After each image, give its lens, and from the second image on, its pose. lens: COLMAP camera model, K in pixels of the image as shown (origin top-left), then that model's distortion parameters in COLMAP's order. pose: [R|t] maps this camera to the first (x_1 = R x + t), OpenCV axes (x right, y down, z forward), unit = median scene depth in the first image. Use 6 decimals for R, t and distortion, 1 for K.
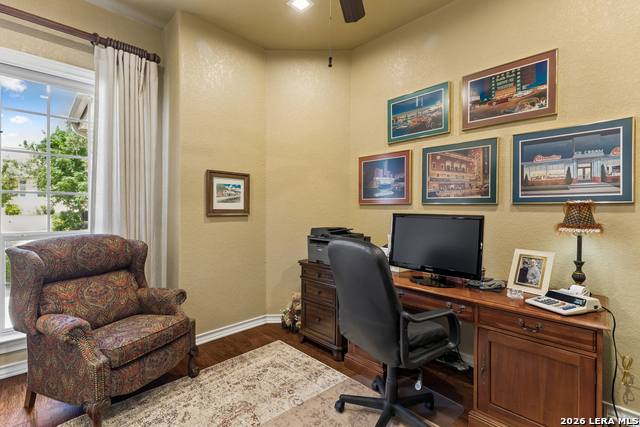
lens RADIAL K [[292.0, 0, 319.5], [0, 292.0, 210.7], [0, 0, 1]] dist [0.000881, 0.000150]
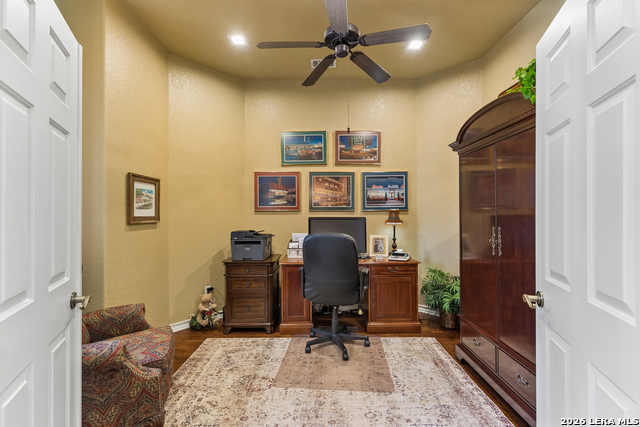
lens RADIAL K [[292.0, 0, 322.6], [0, 292.0, 213.1], [0, 0, 1]] dist [0.000881, 0.000150]
pose [[0.697638, -0.007738, 0.716409, -0.670486], [0.014164, 0.999895, -0.002993, -0.005166], [-0.716310, 0.012235, 0.697675, -0.057235]]
